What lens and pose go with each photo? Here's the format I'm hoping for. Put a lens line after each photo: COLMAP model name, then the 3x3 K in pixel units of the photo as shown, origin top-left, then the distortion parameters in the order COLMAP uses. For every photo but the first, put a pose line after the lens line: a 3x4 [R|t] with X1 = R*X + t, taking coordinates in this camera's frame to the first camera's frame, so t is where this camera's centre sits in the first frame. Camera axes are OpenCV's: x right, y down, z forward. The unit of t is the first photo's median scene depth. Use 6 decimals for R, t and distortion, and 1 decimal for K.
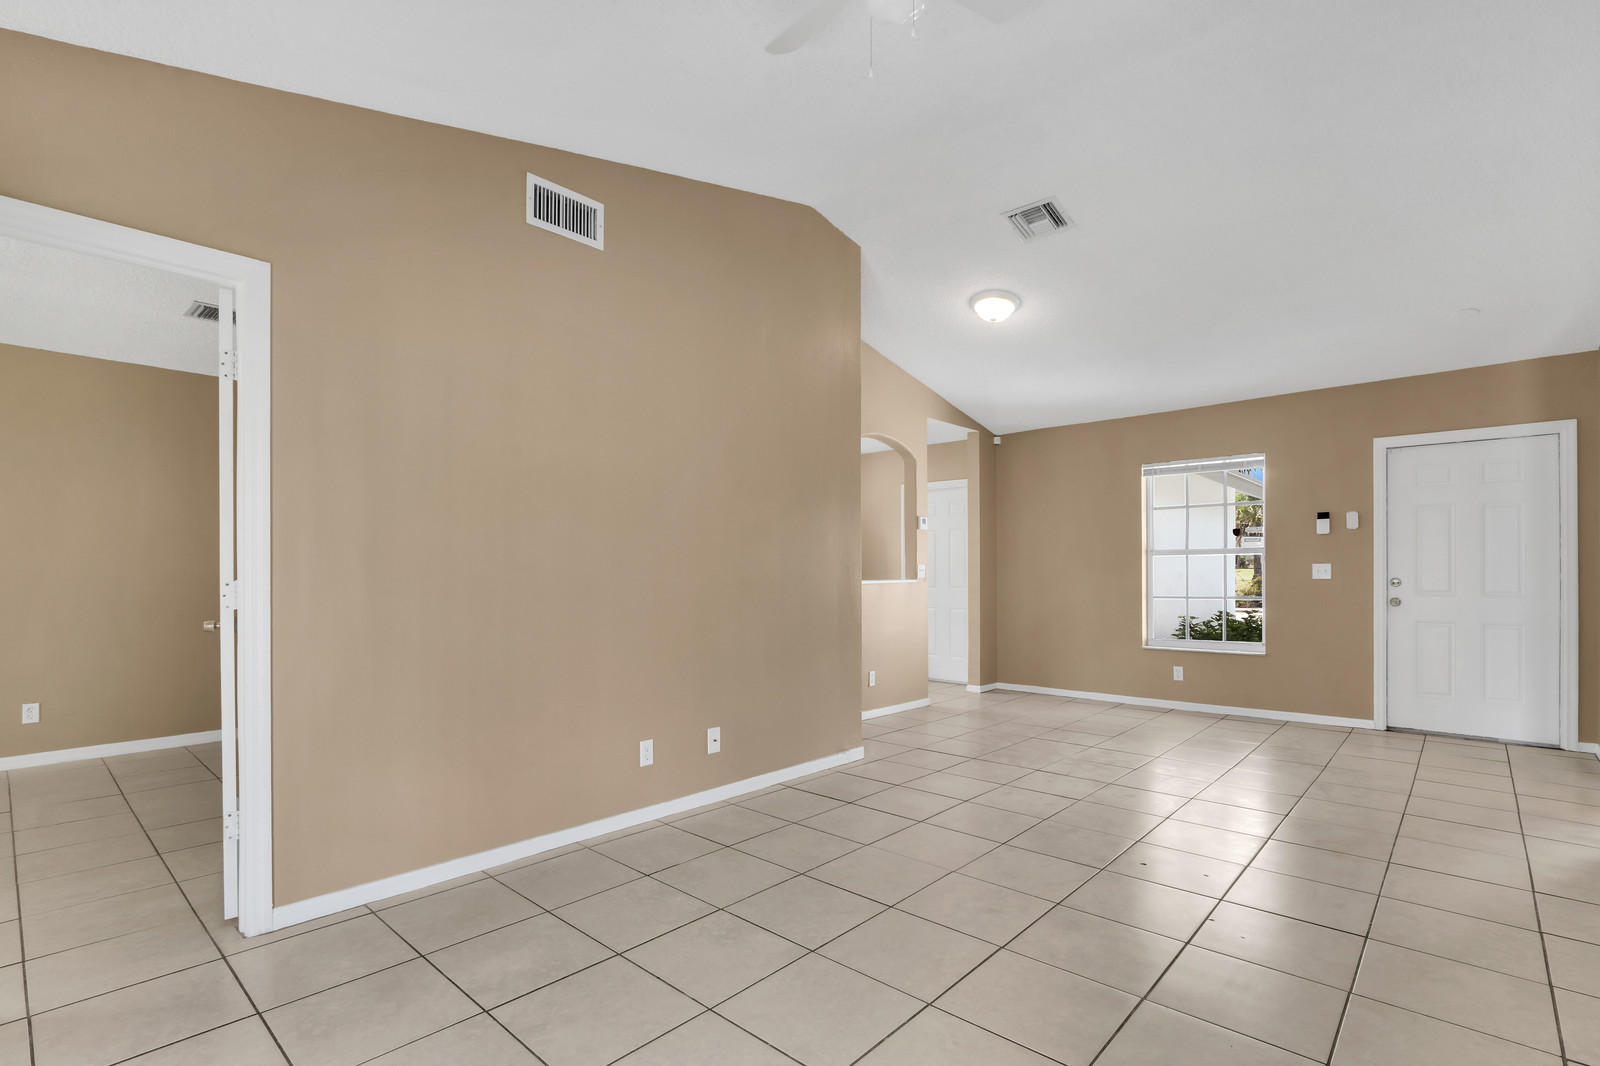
lens RADIAL K [[758.0, 0, 788.8], [0, 758.0, 564.9], [0, 0, 1]] dist [-0.004188, -0.000564]
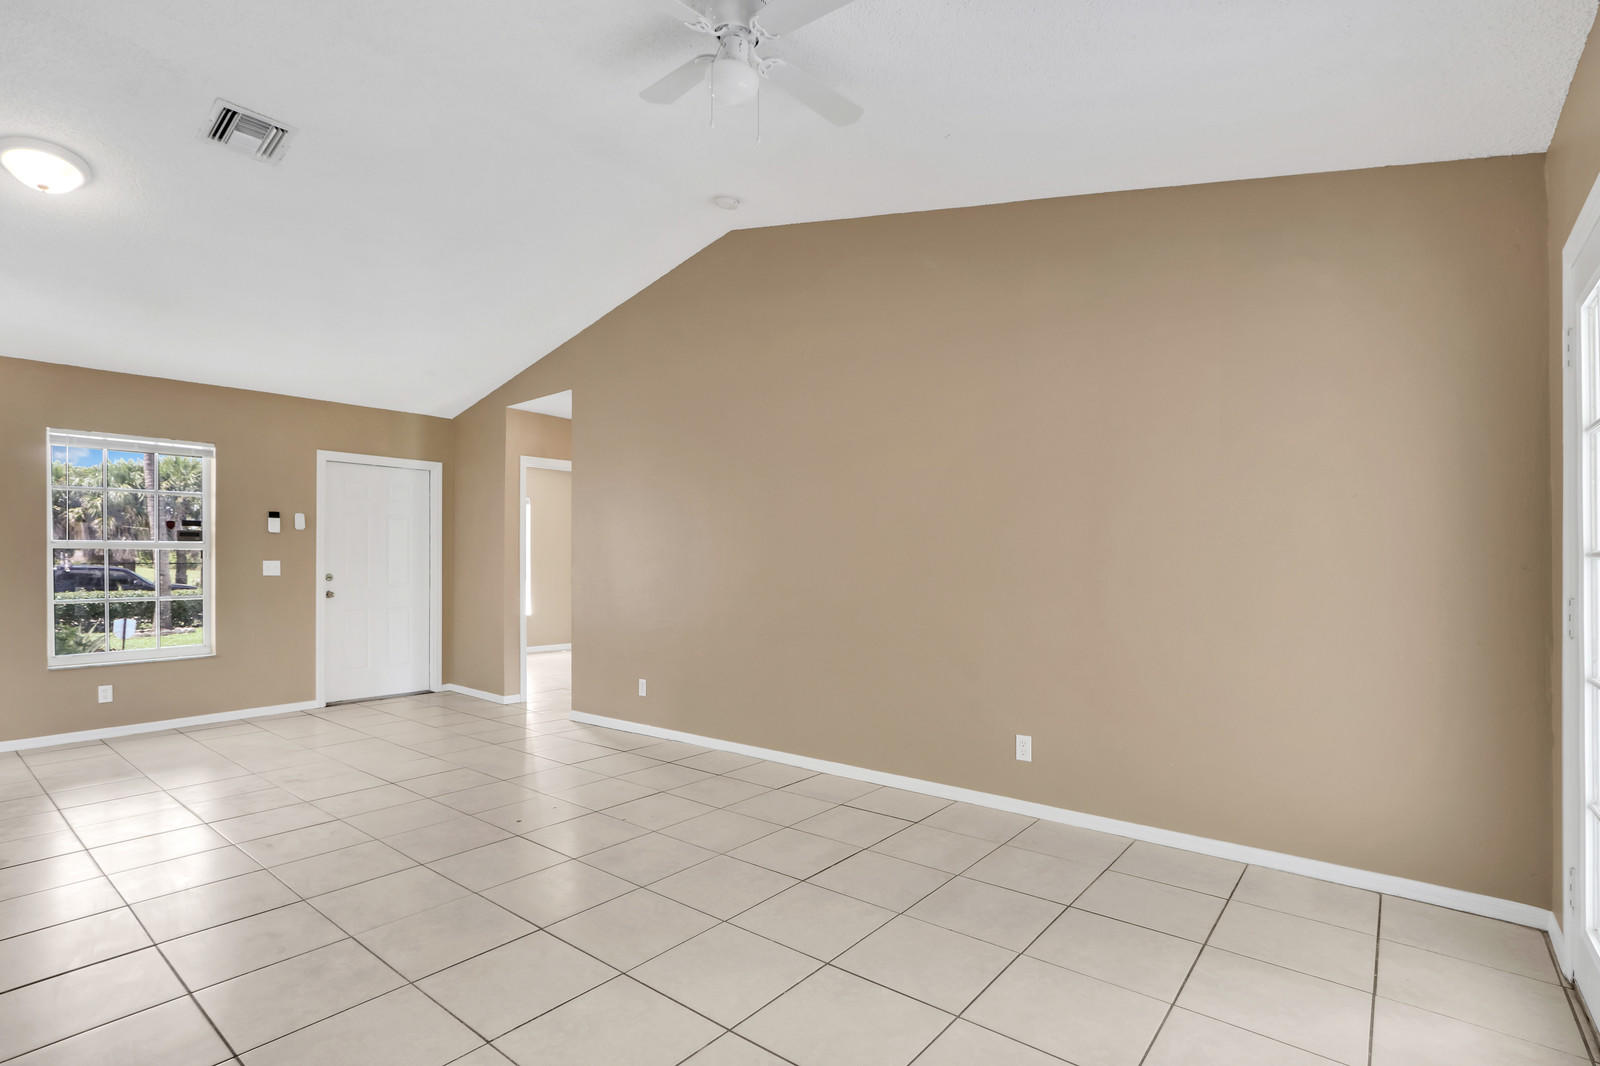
lens RADIAL K [[758.0, 0, 788.8], [0, 758.0, 564.9], [0, 0, 1]] dist [-0.004188, -0.000564]
pose [[-0.050564, 0.001245, 0.998720, -0.375861], [-0.006430, 0.999978, -0.001572, 0.001078], [-0.998700, -0.006501, -0.050555, 0.343338]]
